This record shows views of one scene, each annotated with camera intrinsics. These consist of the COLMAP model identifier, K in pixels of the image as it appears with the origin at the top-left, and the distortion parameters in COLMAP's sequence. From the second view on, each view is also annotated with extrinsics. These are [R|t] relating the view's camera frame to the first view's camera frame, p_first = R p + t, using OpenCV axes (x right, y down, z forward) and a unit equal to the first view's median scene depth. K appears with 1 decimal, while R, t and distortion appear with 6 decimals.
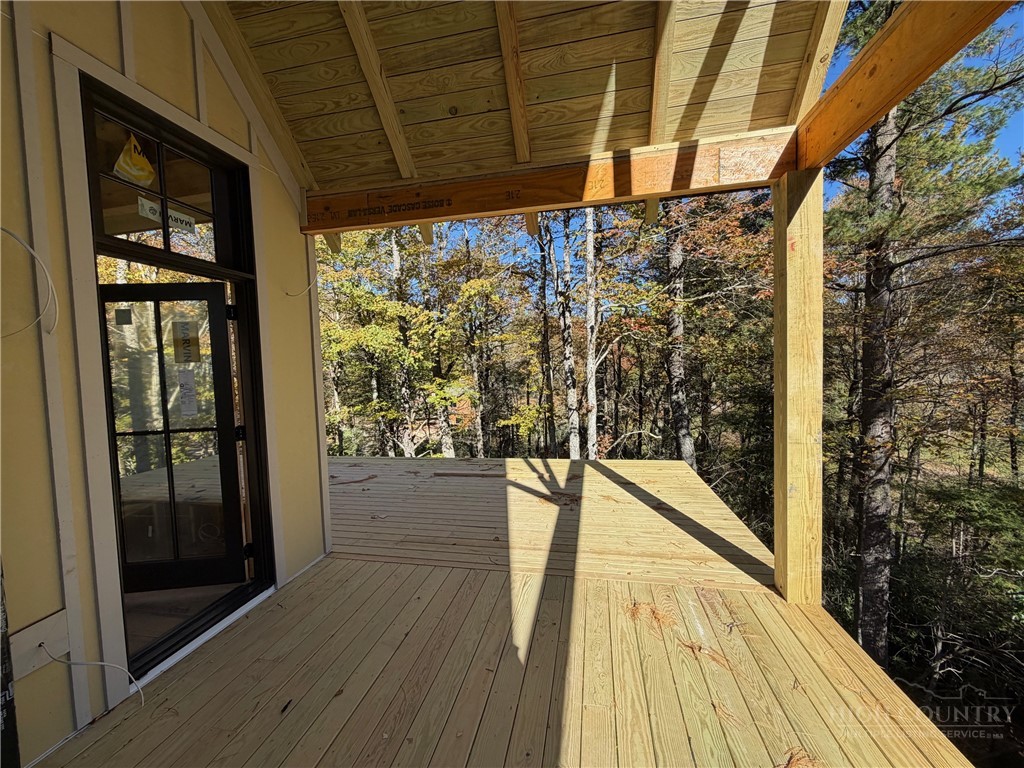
lens RADIAL K [[407.0, 0, 512.0], [0, 407.0, 385.5], [0, 0, 1]] dist [0.000419, -0.000478]
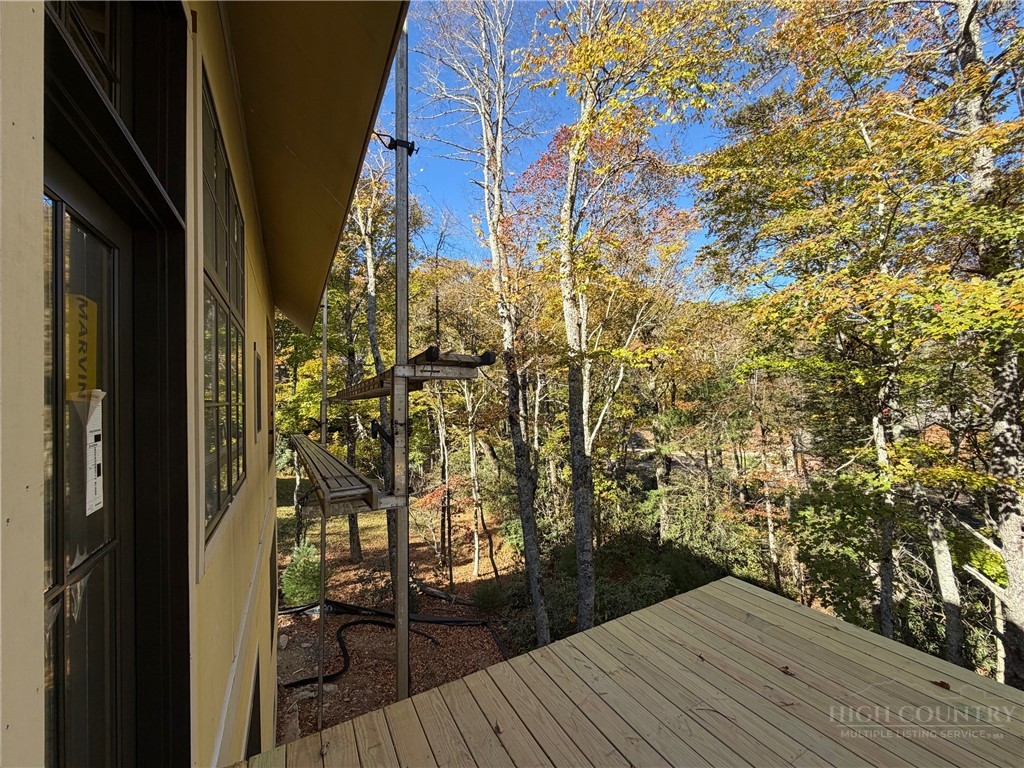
lens RADIAL K [[407.0, 0, 510.2], [0, 407.0, 385.5], [0, 0, 1]] dist [0.000419, -0.000478]
pose [[0.642569, -0.002672, -0.766223, -0.783395], [-0.031780, 0.999040, -0.030135, -0.012777], [0.765568, 0.043714, 0.641868, 0.776992]]
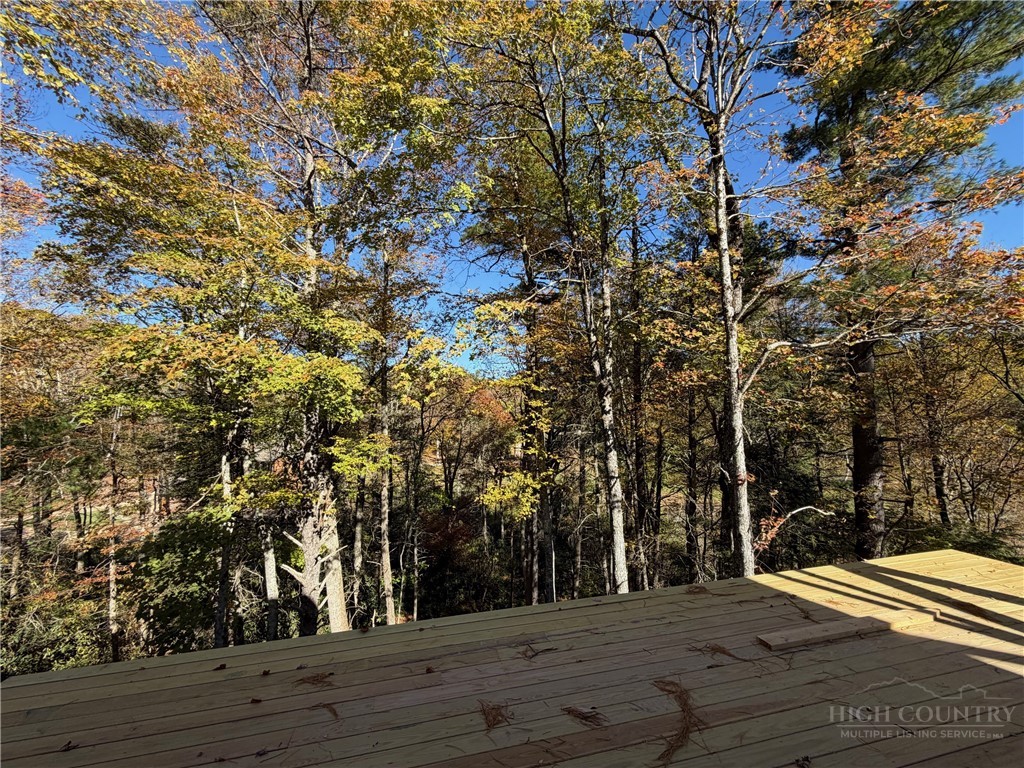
lens RADIAL K [[407.0, 0, 509.6], [0, 407.0, 384.2], [0, 0, 1]] dist [0.000419, -0.000478]
pose [[0.909268, 0.046355, 0.413623, -0.721373], [0.013228, 0.990058, -0.140036, -0.024619], [-0.416002, 0.132801, 0.899615, 0.707800]]
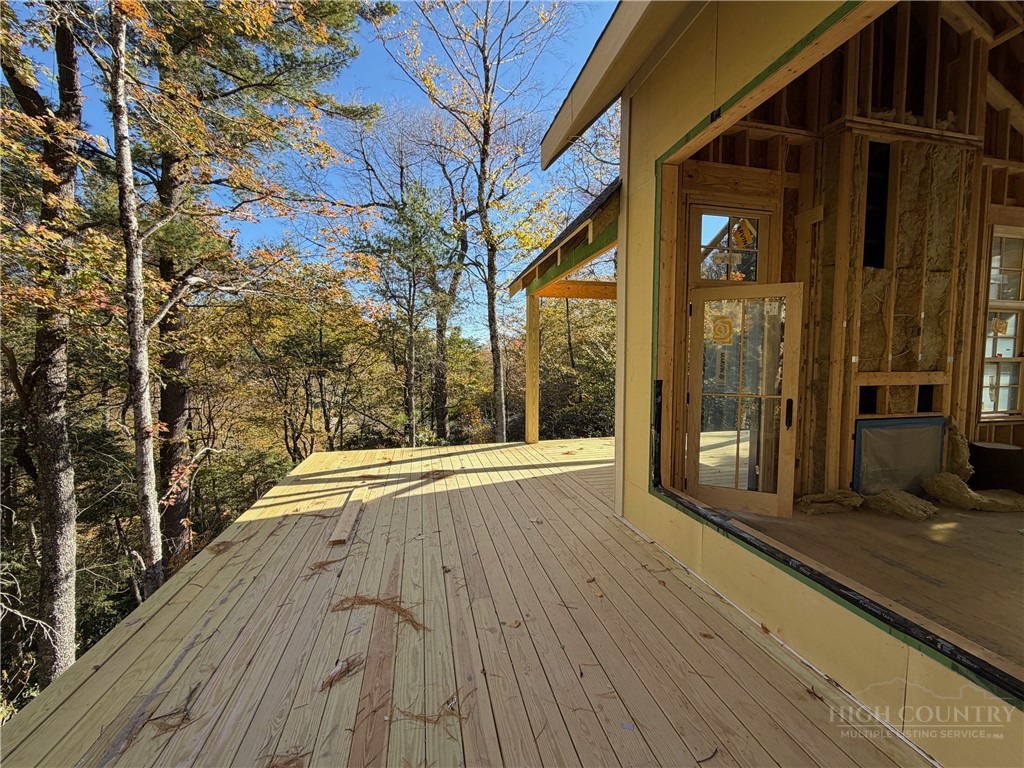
lens RADIAL K [[407.0, 0, 515.4], [0, 407.0, 377.8], [0, 0, 1]] dist [0.000419, -0.000478]
pose [[-0.409162, -0.005270, 0.912447, -0.856209], [0.064756, 0.997294, 0.034798, -0.015369], [-0.910161, 0.073324, -0.407714, 1.064762]]
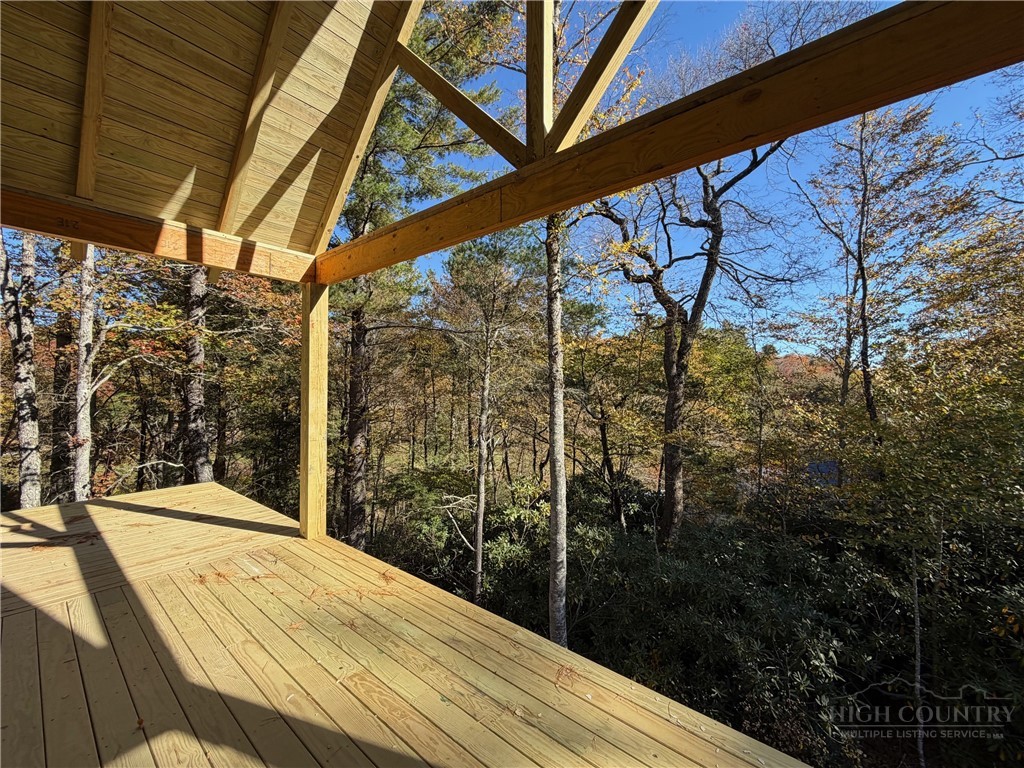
lens RADIAL K [[407.0, 0, 509.2], [0, 407.0, 382.3], [0, 0, 1]] dist [0.000419, -0.000478]
pose [[0.471097, 0.047231, 0.880816, -0.191024], [0.023849, 0.997518, -0.066244, 0.014610], [-0.881759, 0.052213, 0.468802, -0.237334]]
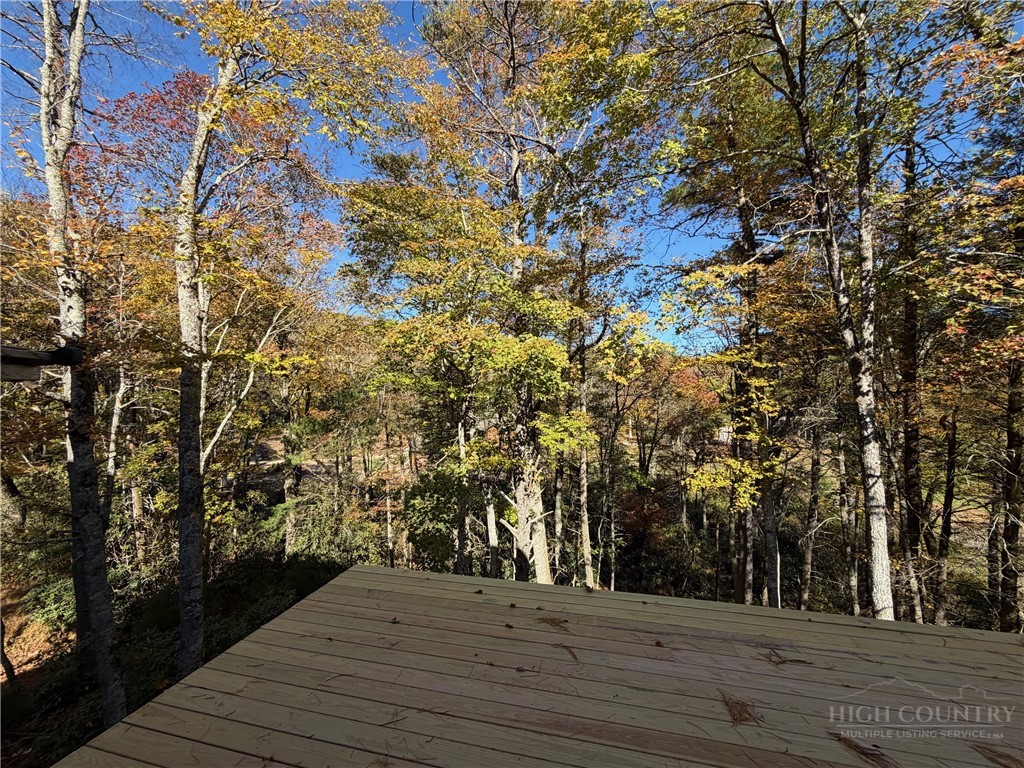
lens RADIAL K [[407.0, 0, 510.3], [0, 407.0, 383.6], [0, 0, 1]] dist [0.000419, -0.000478]
pose [[0.998968, 0.034362, -0.029713, -0.763509], [-0.036745, 0.995808, -0.083763, -0.019106], [0.026710, 0.084769, 0.996043, 0.713213]]
